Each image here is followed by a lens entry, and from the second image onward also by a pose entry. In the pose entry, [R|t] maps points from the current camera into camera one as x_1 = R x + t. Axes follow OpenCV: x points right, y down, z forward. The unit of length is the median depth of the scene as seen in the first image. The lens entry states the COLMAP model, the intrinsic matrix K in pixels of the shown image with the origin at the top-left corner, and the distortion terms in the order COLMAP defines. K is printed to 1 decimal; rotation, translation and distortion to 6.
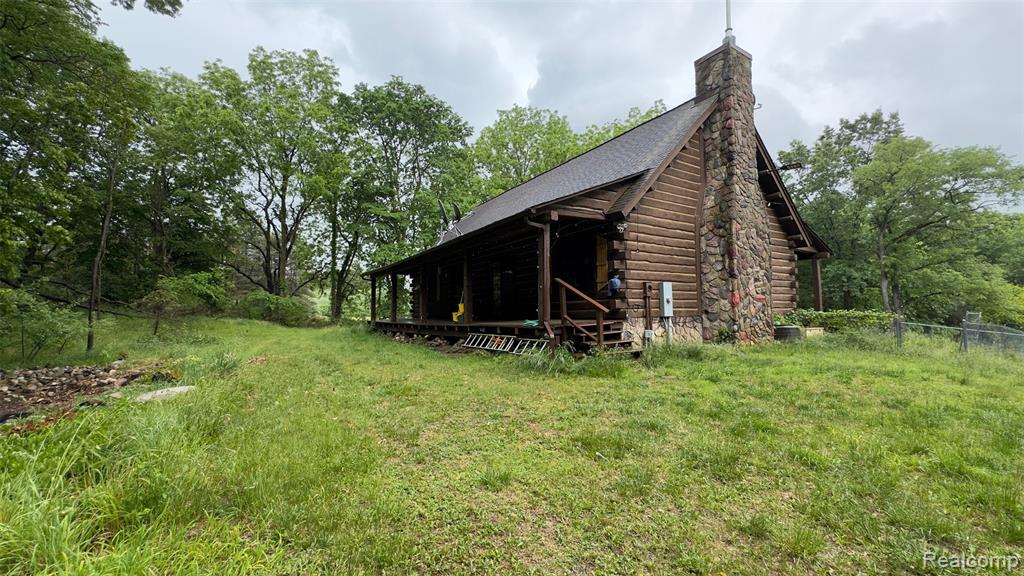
lens RADIAL K [[409.0, 0, 512.0], [0, 409.0, 288.0], [0, 0, 1]] dist [-0.002663, 0.000027]
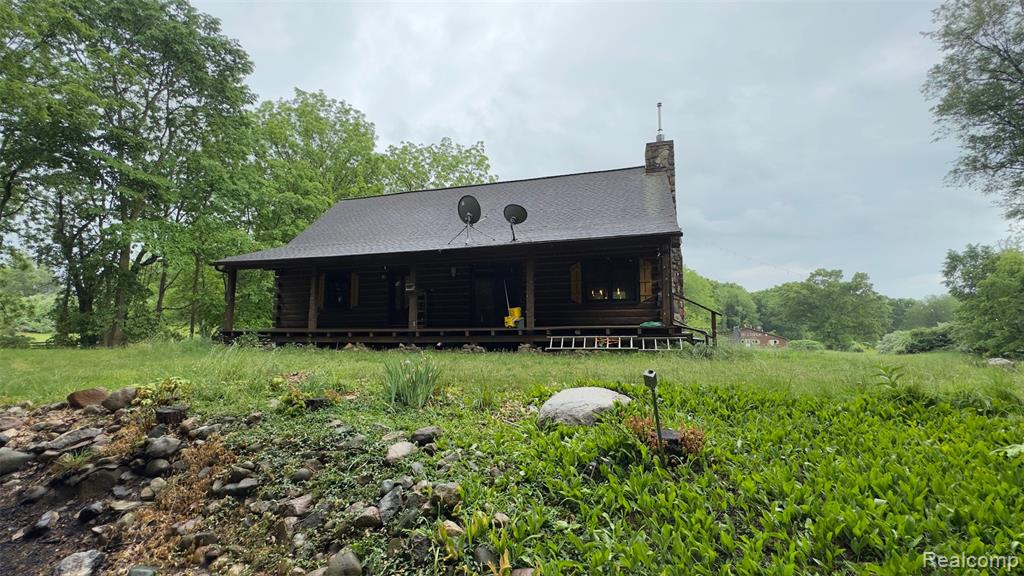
lens RADIAL K [[409.0, 0, 512.0], [0, 409.0, 288.0], [0, 0, 1]] dist [-0.002663, 0.000027]
pose [[0.745345, 0.081684, 0.661656, -0.380365], [-0.046339, 0.996413, -0.070811, 0.029442], [-0.665067, 0.022119, 0.746456, 0.131613]]
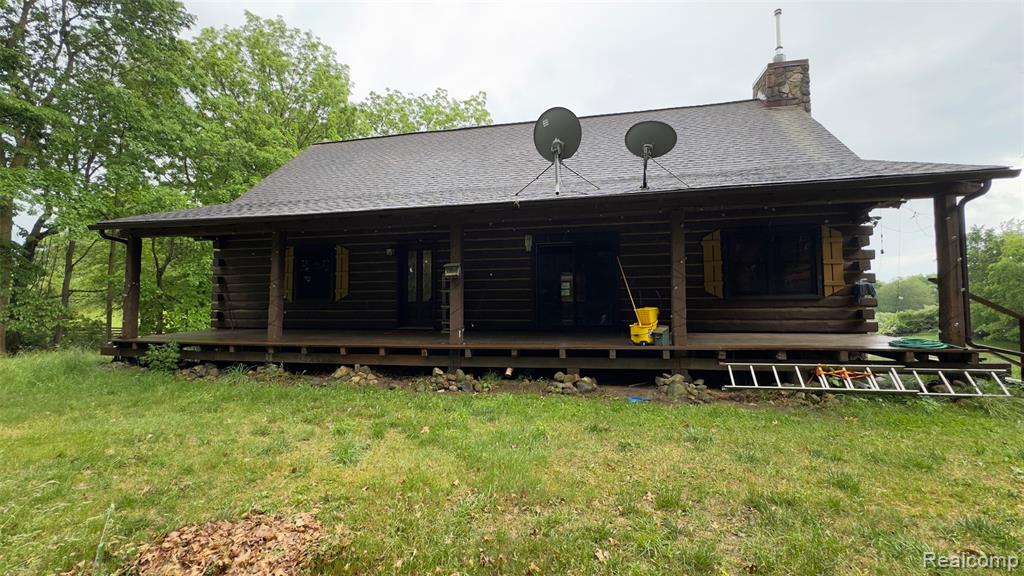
lens RADIAL K [[409.0, 0, 512.0], [0, 409.0, 288.0], [0, 0, 1]] dist [-0.002663, 0.000027]
pose [[0.695224, 0.049671, 0.717075, -0.315551], [-0.048950, 0.998565, -0.021711, 0.015432], [-0.717125, -0.020007, 0.696657, 0.363558]]
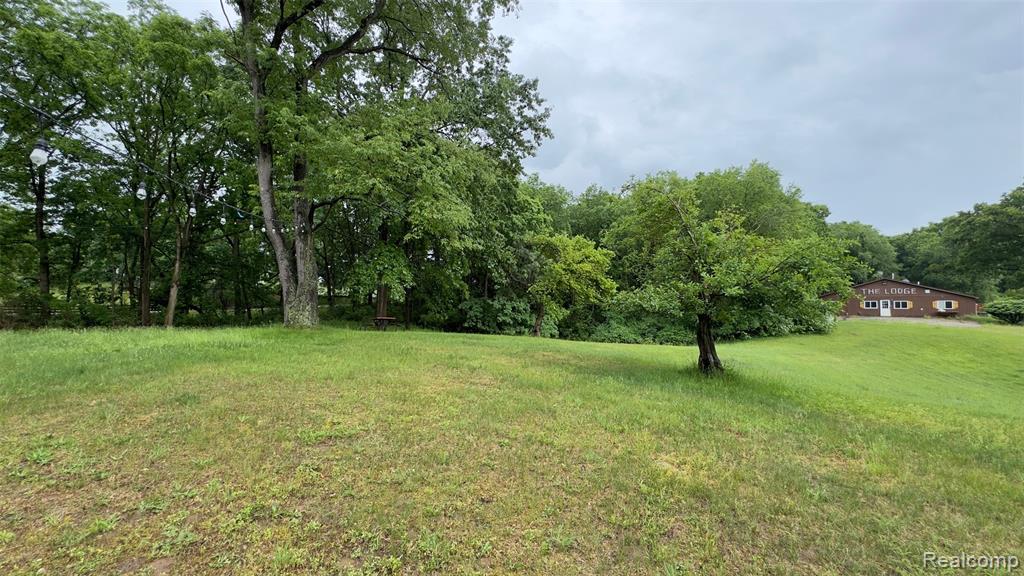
lens RADIAL K [[409.0, 0, 512.0], [0, 409.0, 288.0], [0, 0, 1]] dist [-0.002663, 0.000027]
pose [[0.863793, 0.024393, 0.503256, 1.187936], [-0.033778, 0.999384, 0.009537, 0.116956], [-0.502713, -0.025236, 0.864085, 0.704204]]
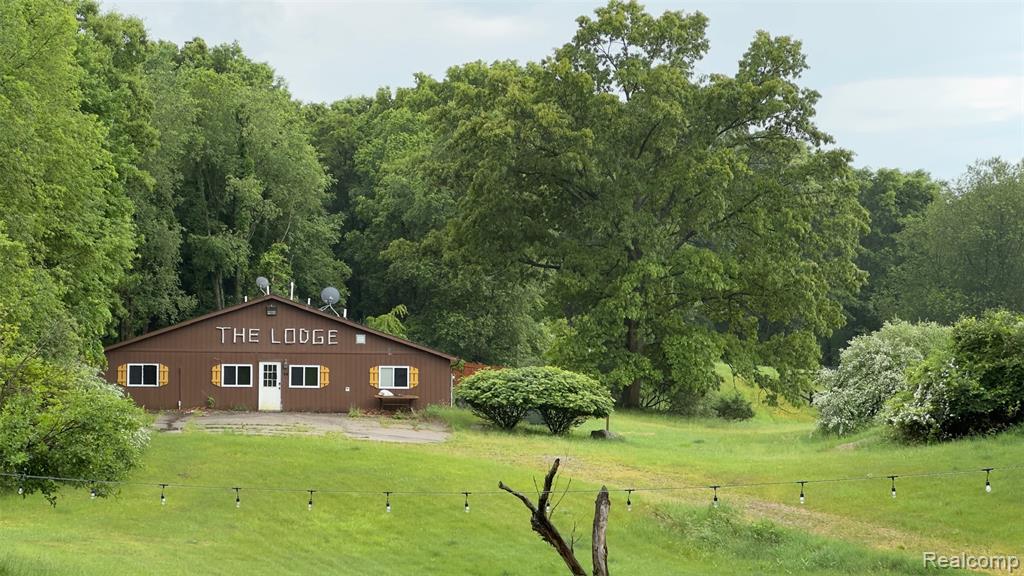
lens RADIAL K [[2296.6, 0, 512.0], [0, 2296.6, 288.0], [0, 0, 1]] dist [-0.292913, 7.918543]
pose [[0.222062, 0.019462, 0.974838, 0.208716], [-0.069732, 0.997558, -0.004031, -0.000231], [-0.972536, -0.067082, 0.222876, 0.299623]]
